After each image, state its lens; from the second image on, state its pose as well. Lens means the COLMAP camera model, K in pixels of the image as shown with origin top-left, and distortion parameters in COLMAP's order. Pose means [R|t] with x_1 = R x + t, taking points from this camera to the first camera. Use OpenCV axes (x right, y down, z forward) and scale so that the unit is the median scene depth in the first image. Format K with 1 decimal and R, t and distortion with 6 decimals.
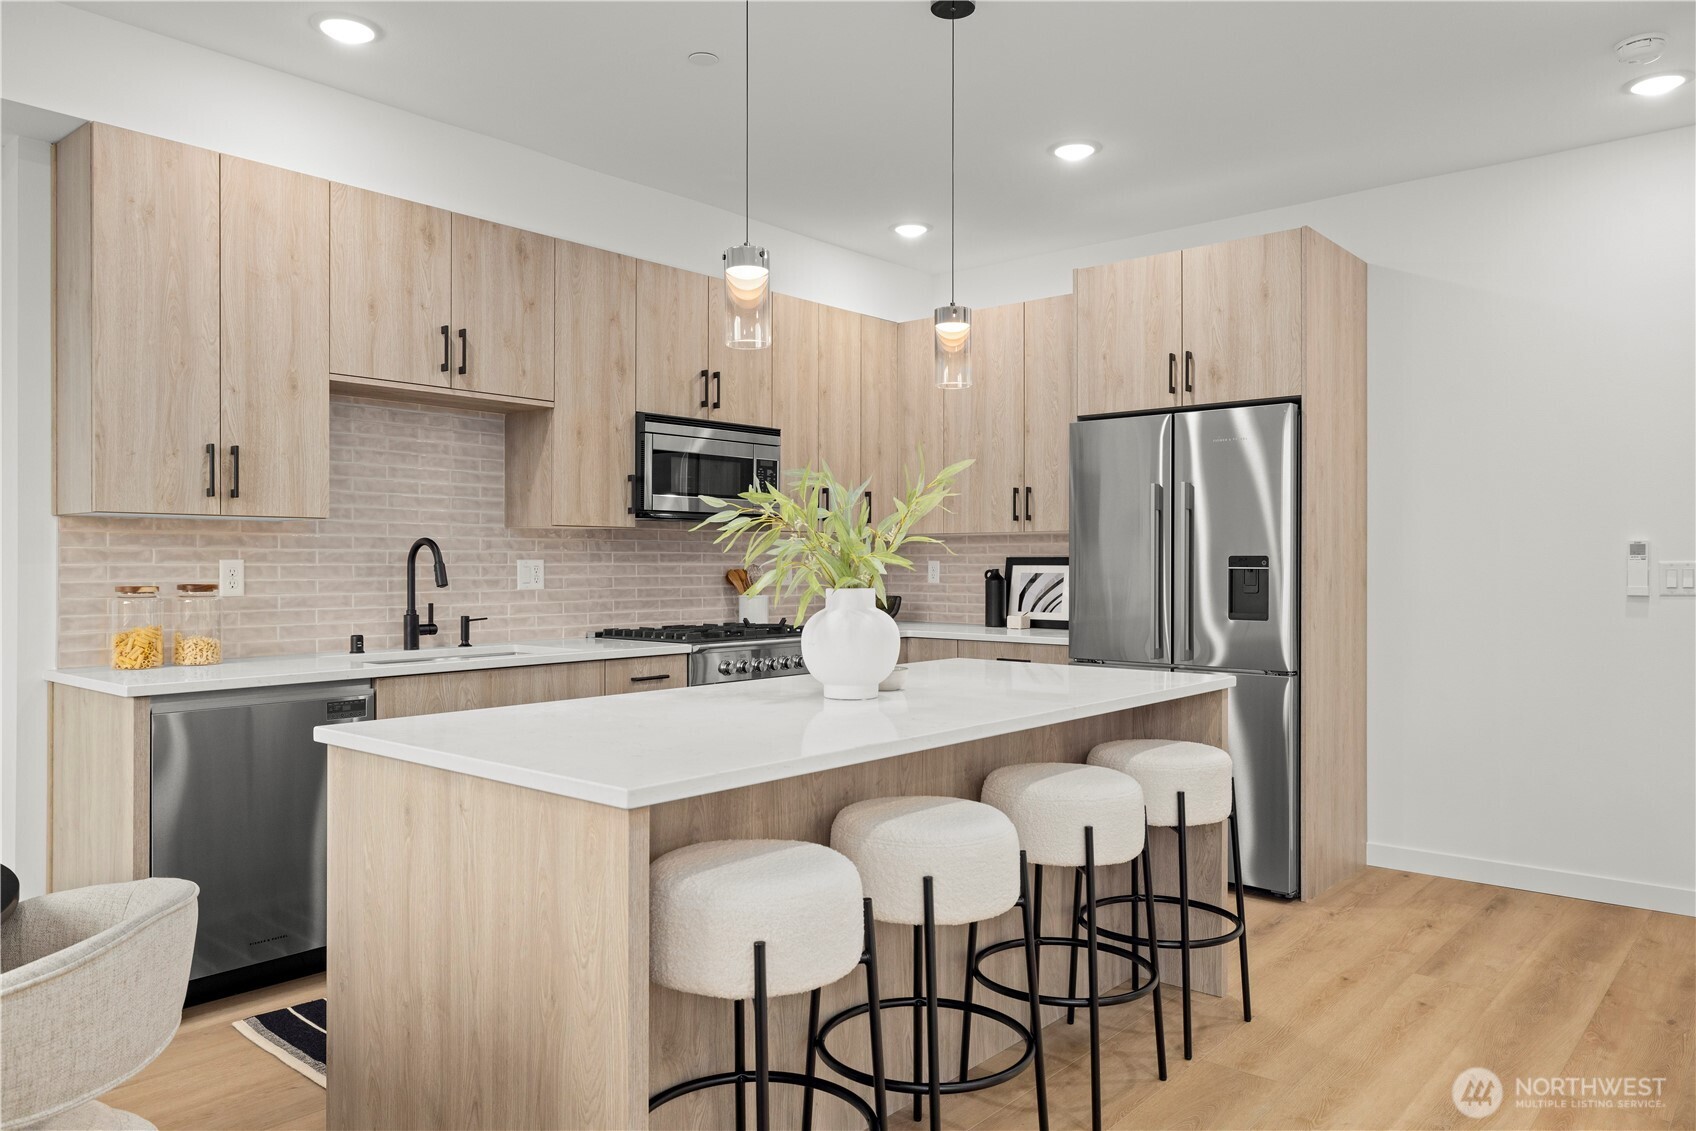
lens RADIAL K [[1170.0, 0, 852.1], [0, 1170.0, 567.6], [0, 0, 1]] dist [0.003467, 0.000693]
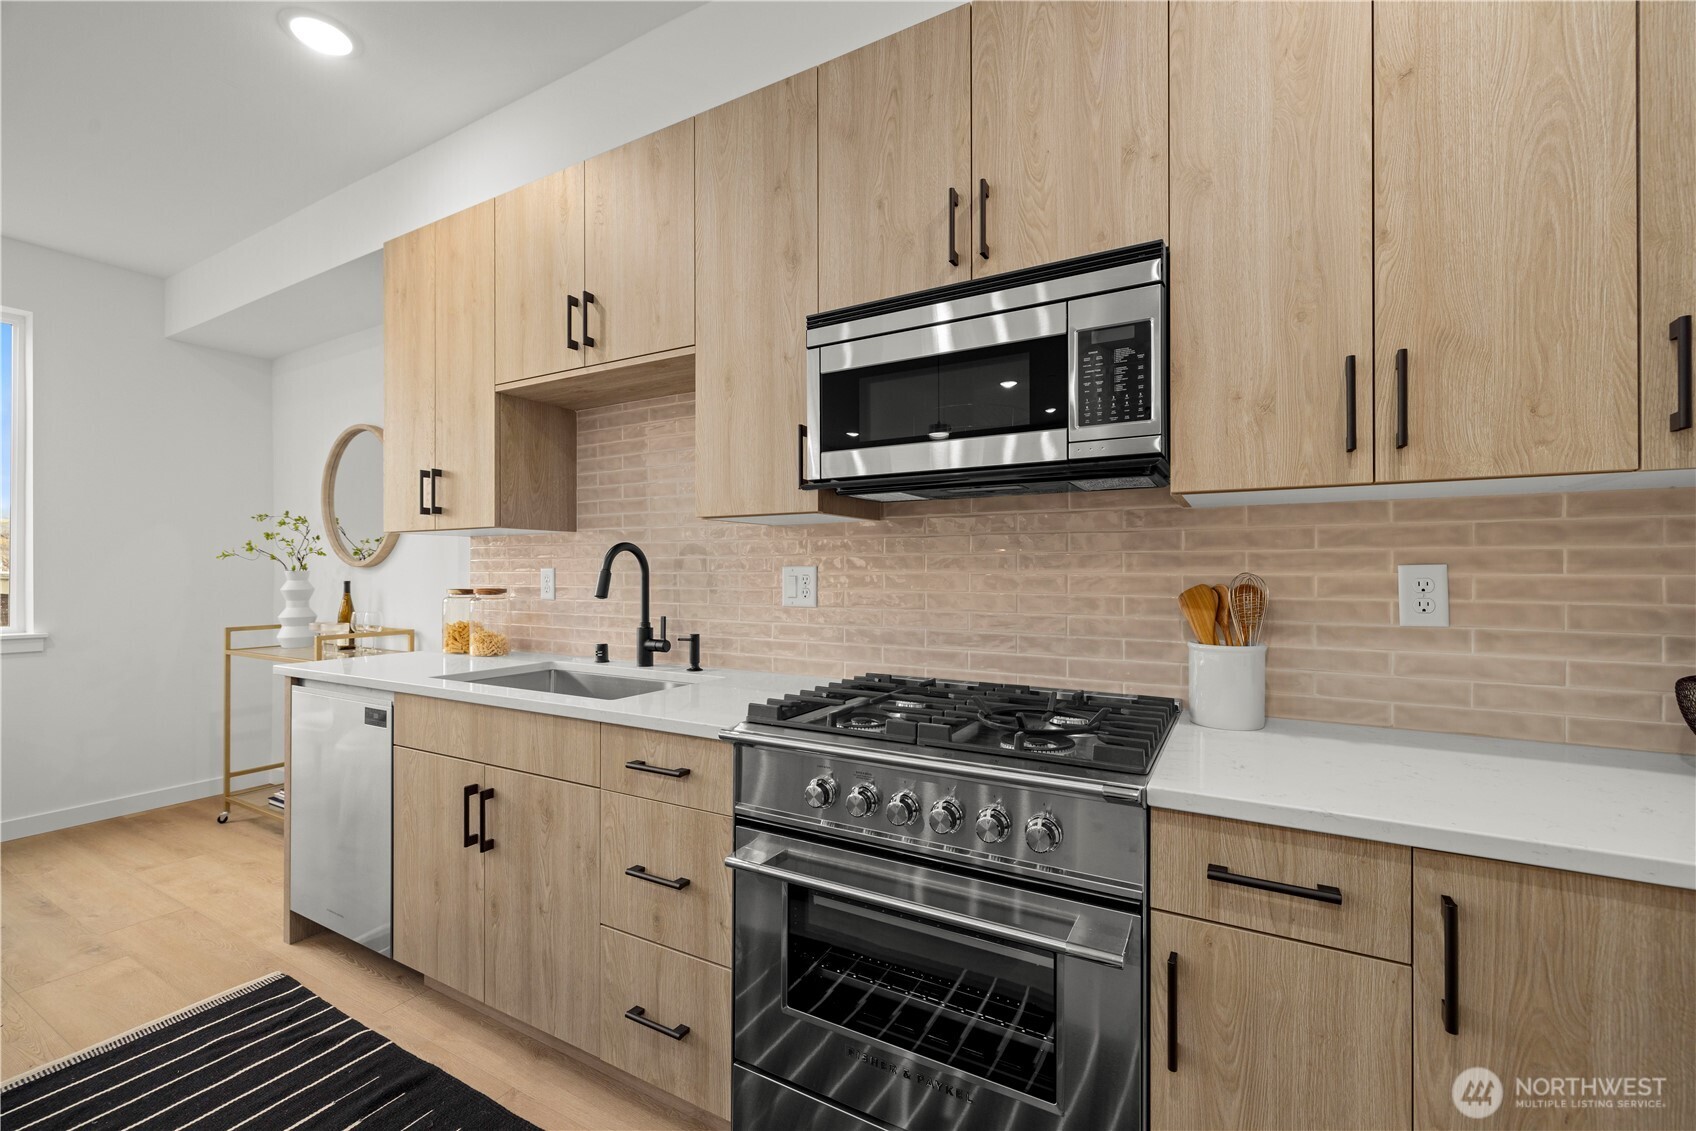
lens RADIAL K [[707.5, 0, 849.0], [0, 707.5, 568.4], [0, 0, 1]] dist [0.000570, 0.000422]
pose [[0.194956, -0.005535, -0.980796, 0.186776], [-0.005292, 0.999964, -0.006695, -0.002931], [0.980798, 0.006495, 0.194919, 1.007171]]
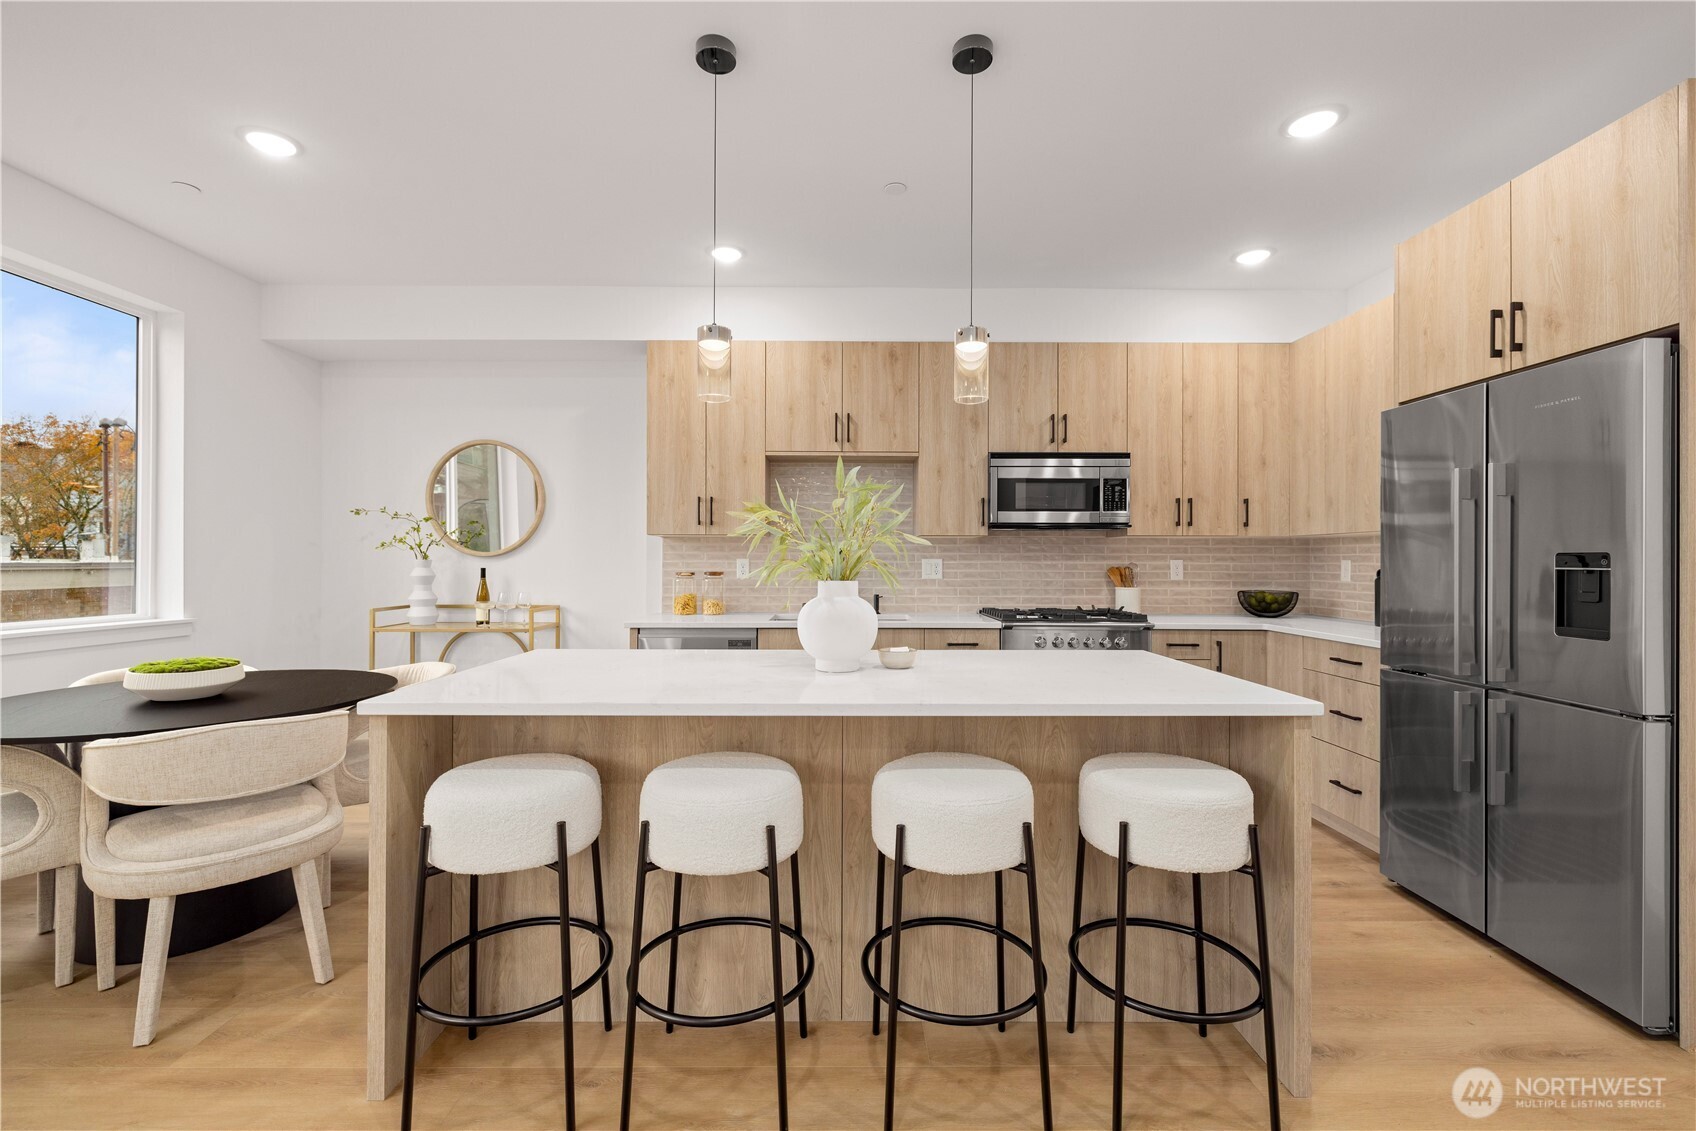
lens RADIAL K [[720.3, 0, 845.1], [0, 720.3, 560.1], [0, 0, 1]] dist [0.001750, 0.000169]
pose [[0.655881, 0.000305, -0.754864, 0.372962], [-0.006043, 0.999970, -0.004847, -0.000150], [0.754840, 0.007741, 0.655864, 0.331022]]
